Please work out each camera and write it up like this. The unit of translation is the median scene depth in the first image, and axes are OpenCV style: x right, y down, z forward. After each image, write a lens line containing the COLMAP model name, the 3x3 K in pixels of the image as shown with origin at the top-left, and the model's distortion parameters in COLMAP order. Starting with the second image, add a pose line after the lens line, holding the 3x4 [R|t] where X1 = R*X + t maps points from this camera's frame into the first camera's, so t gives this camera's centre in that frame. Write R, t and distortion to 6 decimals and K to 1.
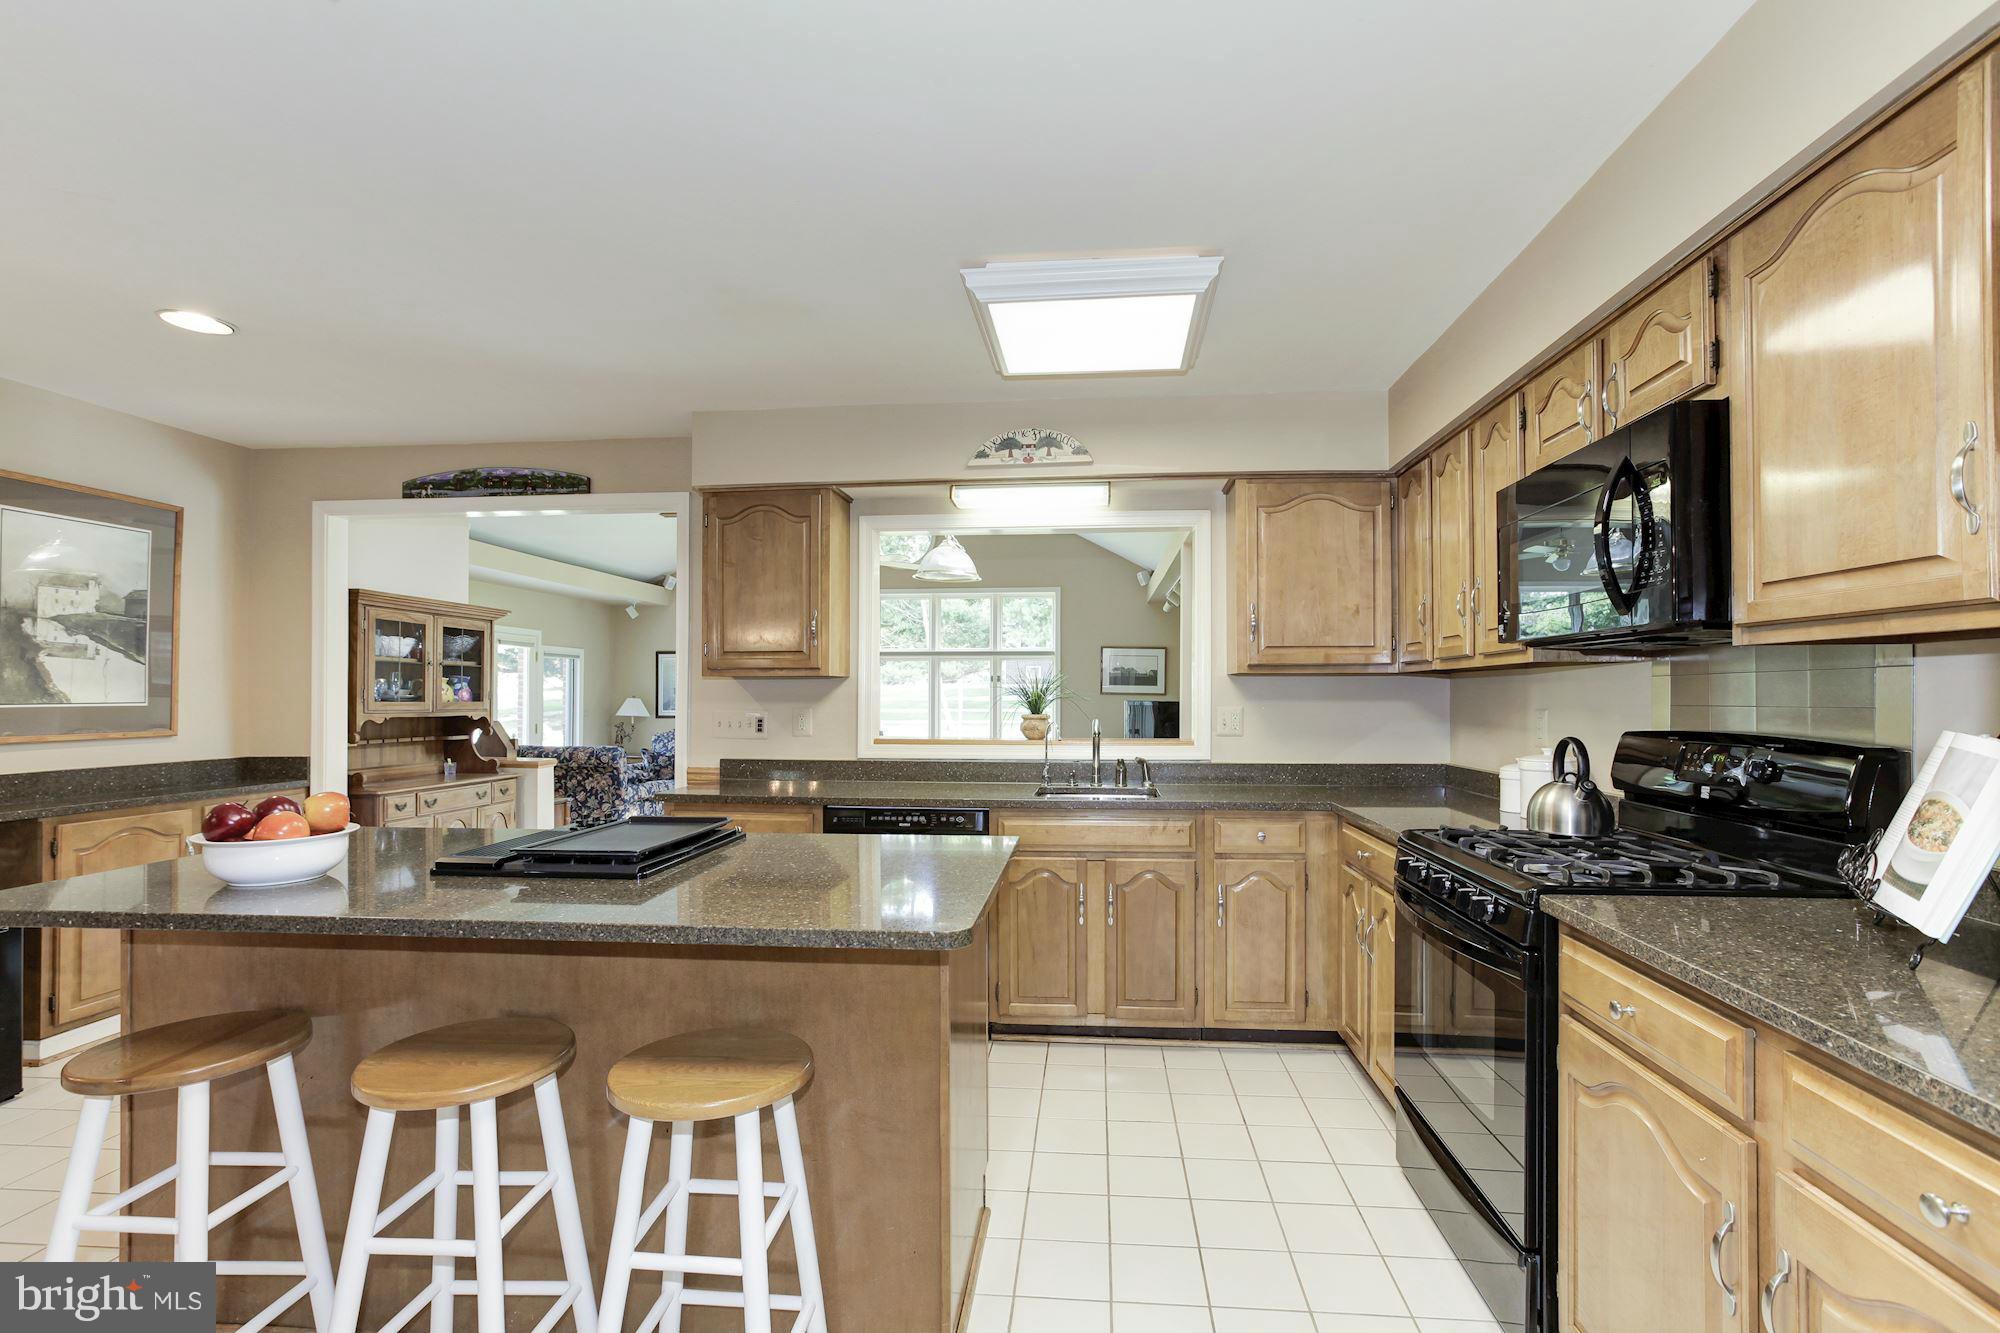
lens RADIAL K [[950.7, 0, 997.7], [0, 950.7, 687.3], [0, 0, 1]] dist [-0.001280, 0.000032]
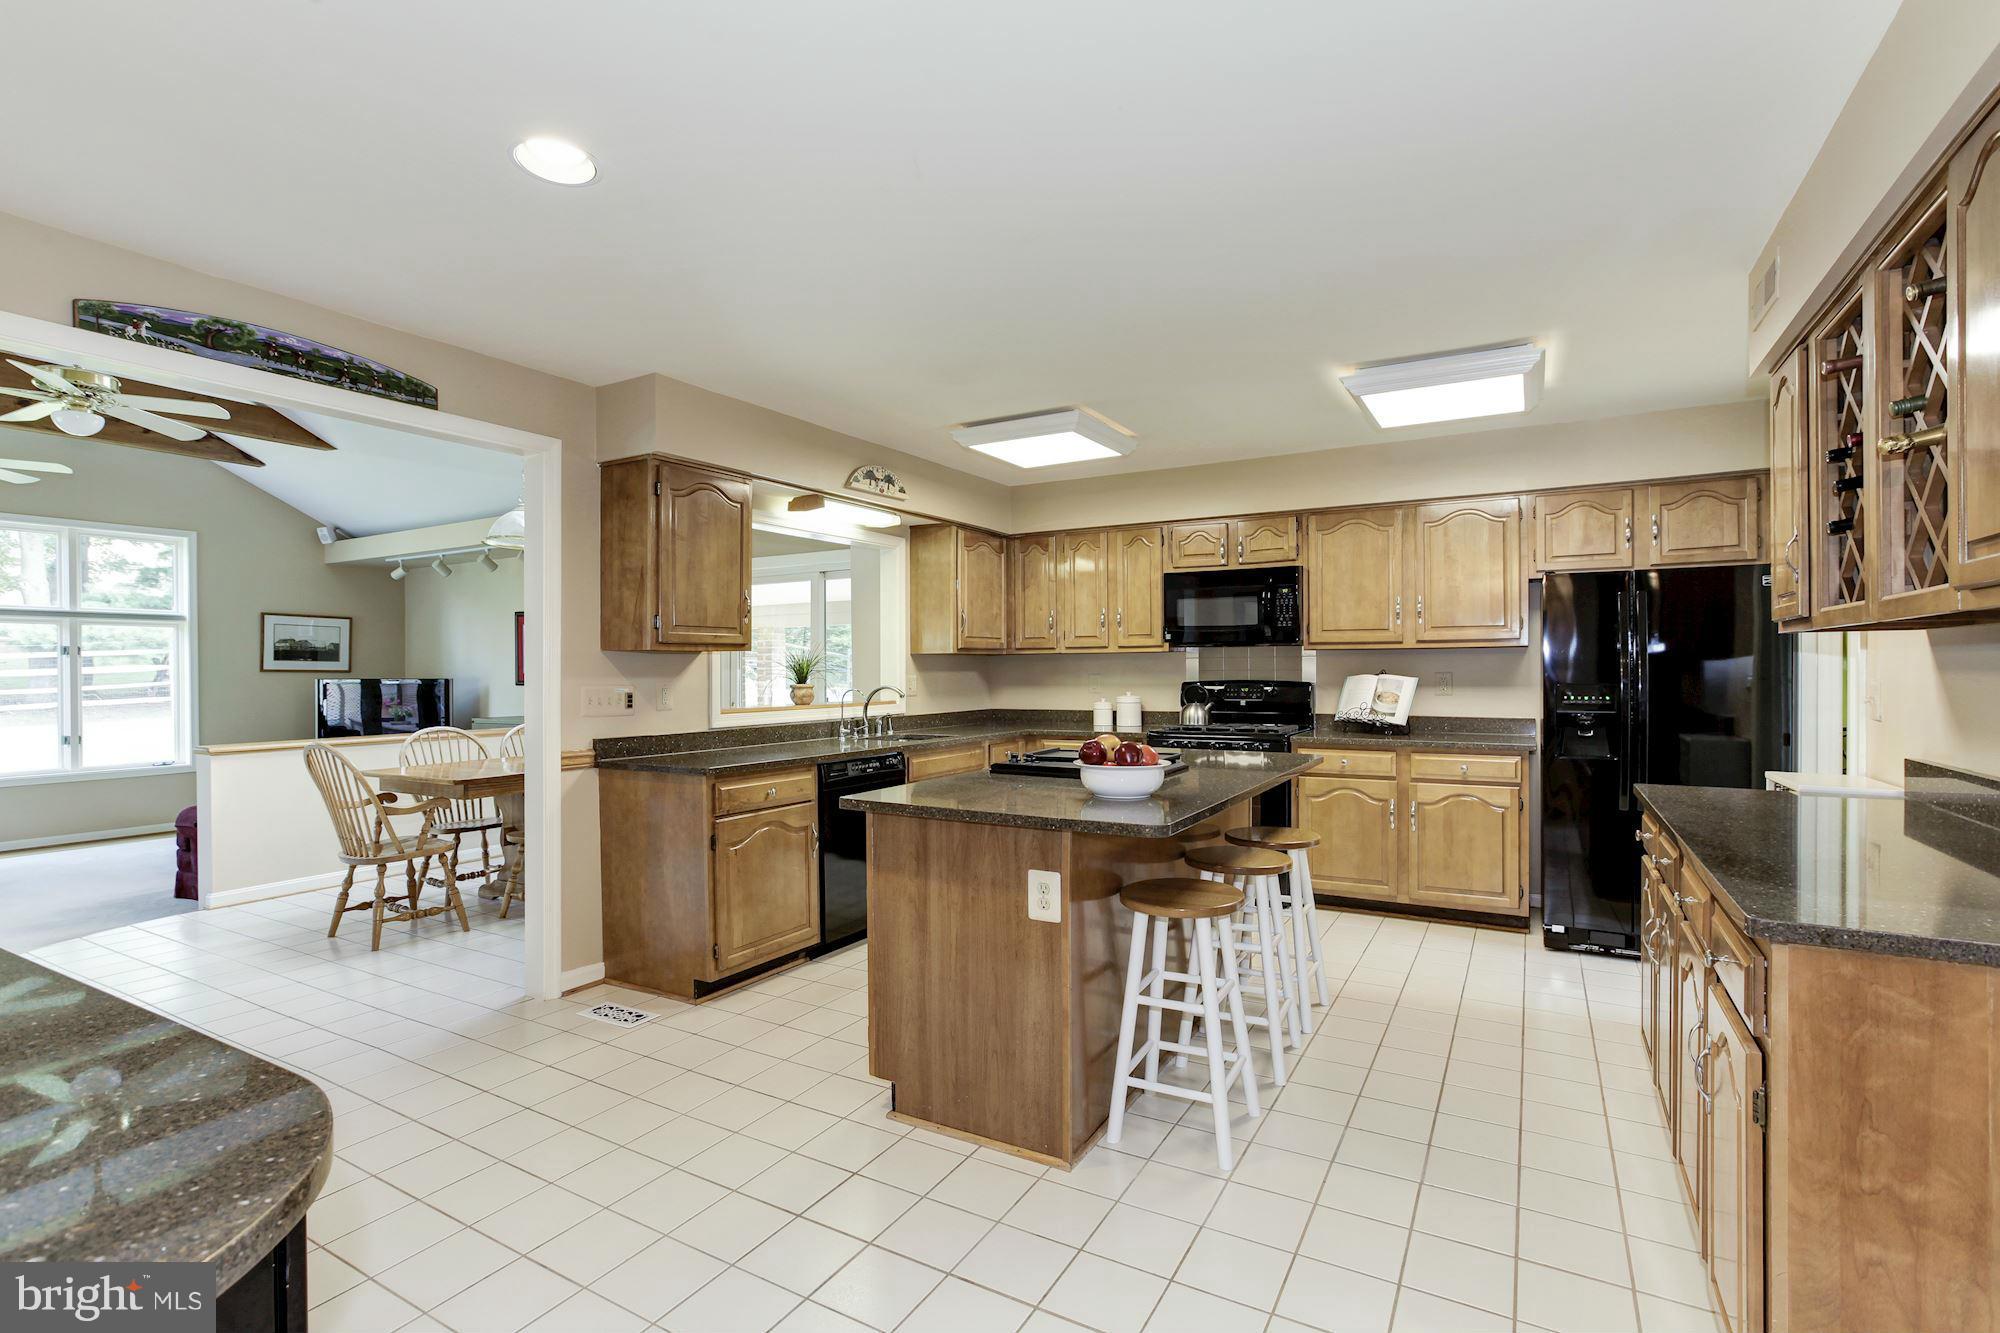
lens RADIAL K [[929.4, 0, 1000.0], [0, 929.4, 666.5], [0, 0, 1]] dist [-0.002065, 0.000539]
pose [[0.405837, -0.002318, 0.913943, -0.945841], [0.000592, 0.999997, 0.002273, 0.003343], [-0.913945, -0.000382, 0.405837, 0.278982]]
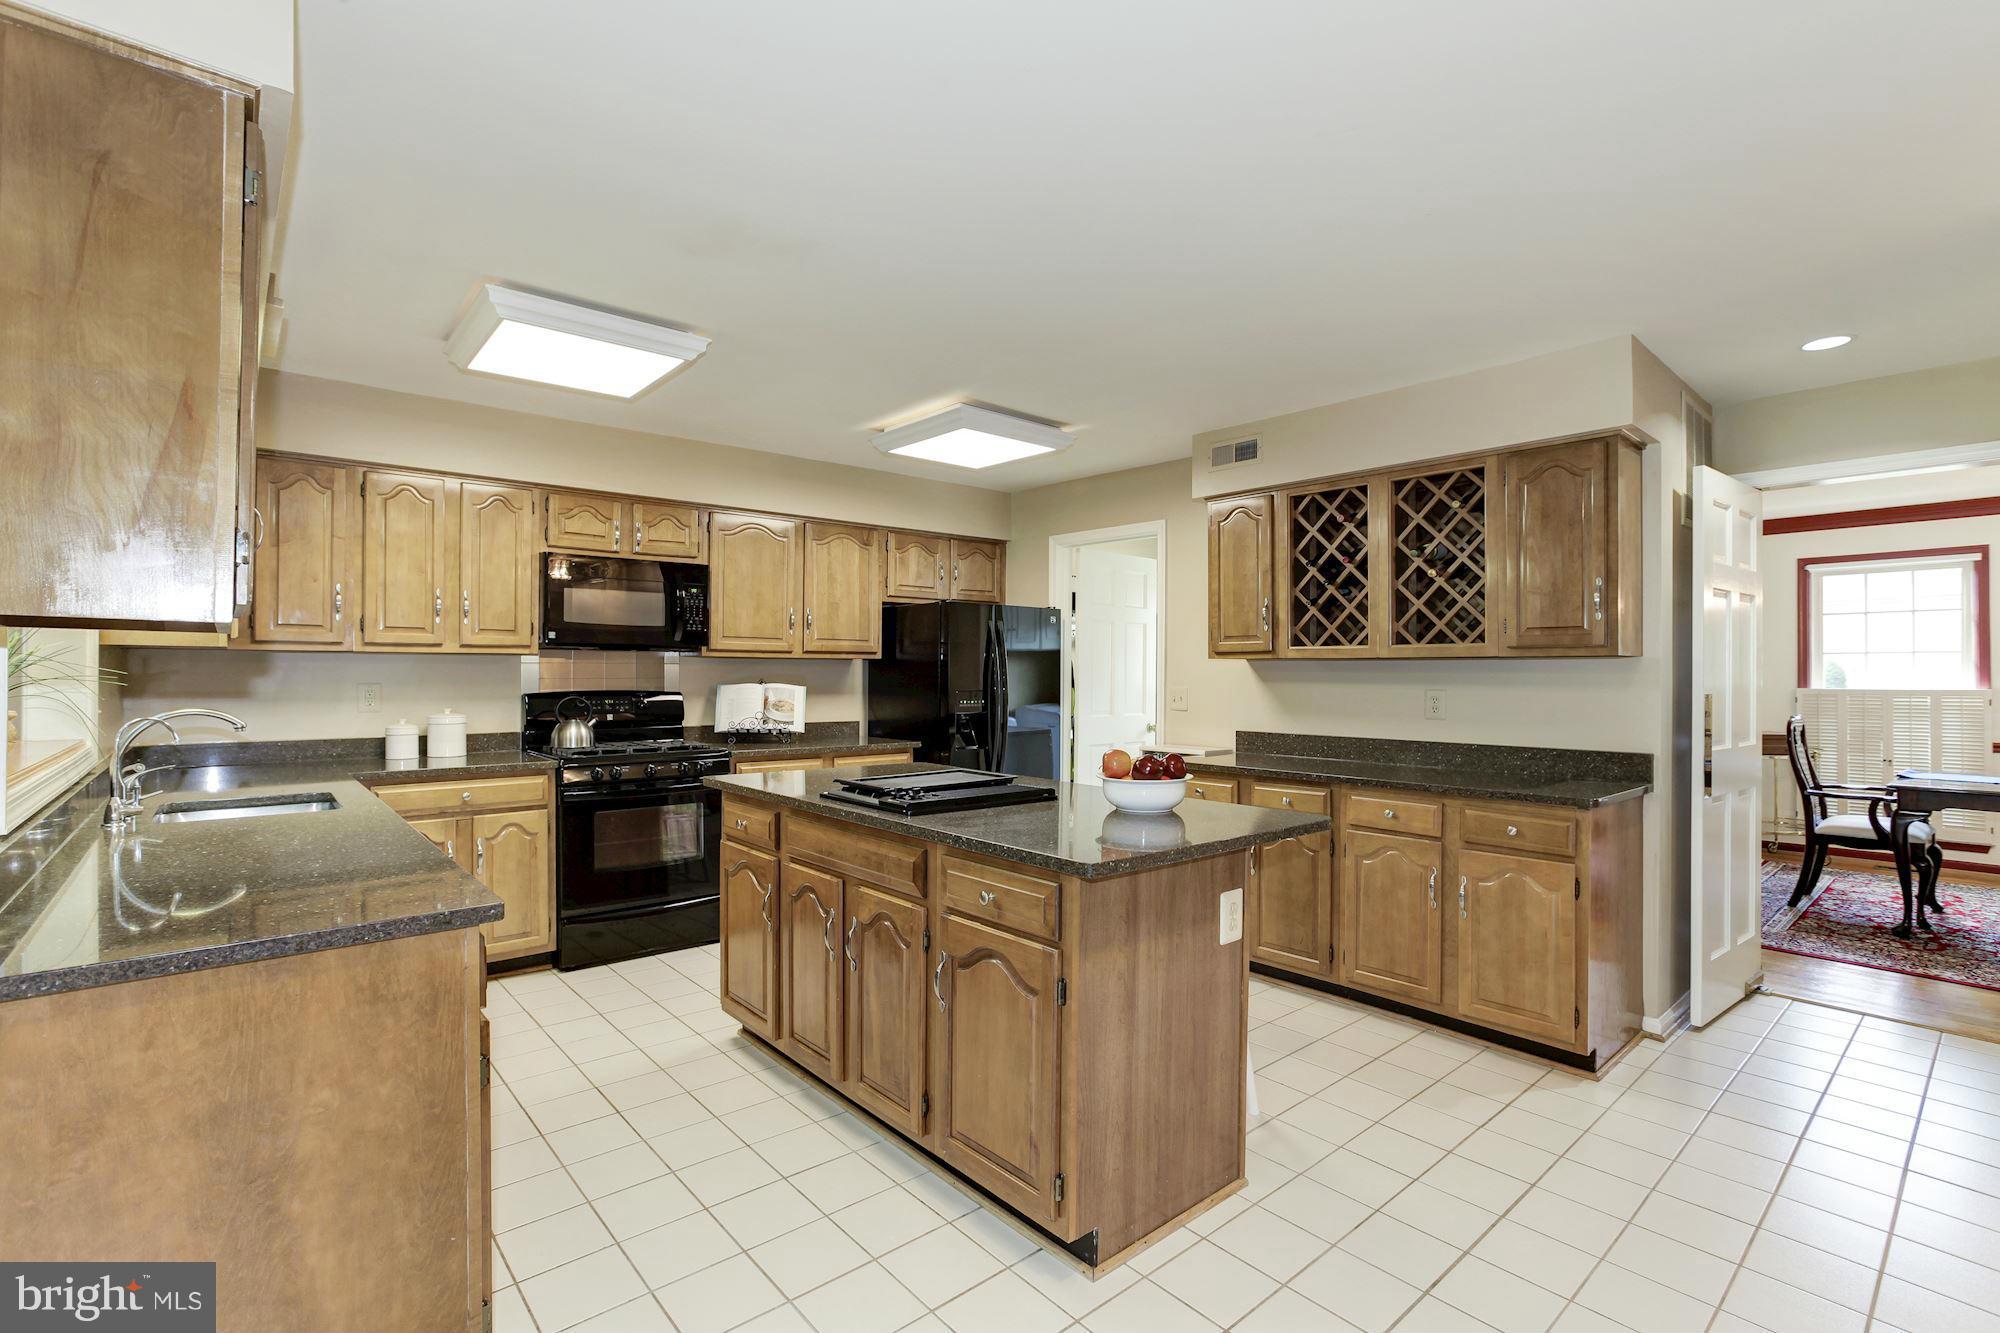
lens RADIAL K [[929.4, 0, 1000.0], [0, 929.4, 666.5], [0, 0, 1]] dist [-0.002065, 0.000539]
pose [[-0.715433, 0.000184, 0.698682, -0.720749], [-0.008373, 0.999926, -0.008837, 0.003212], [-0.698632, -0.012172, -0.715378, 0.918855]]
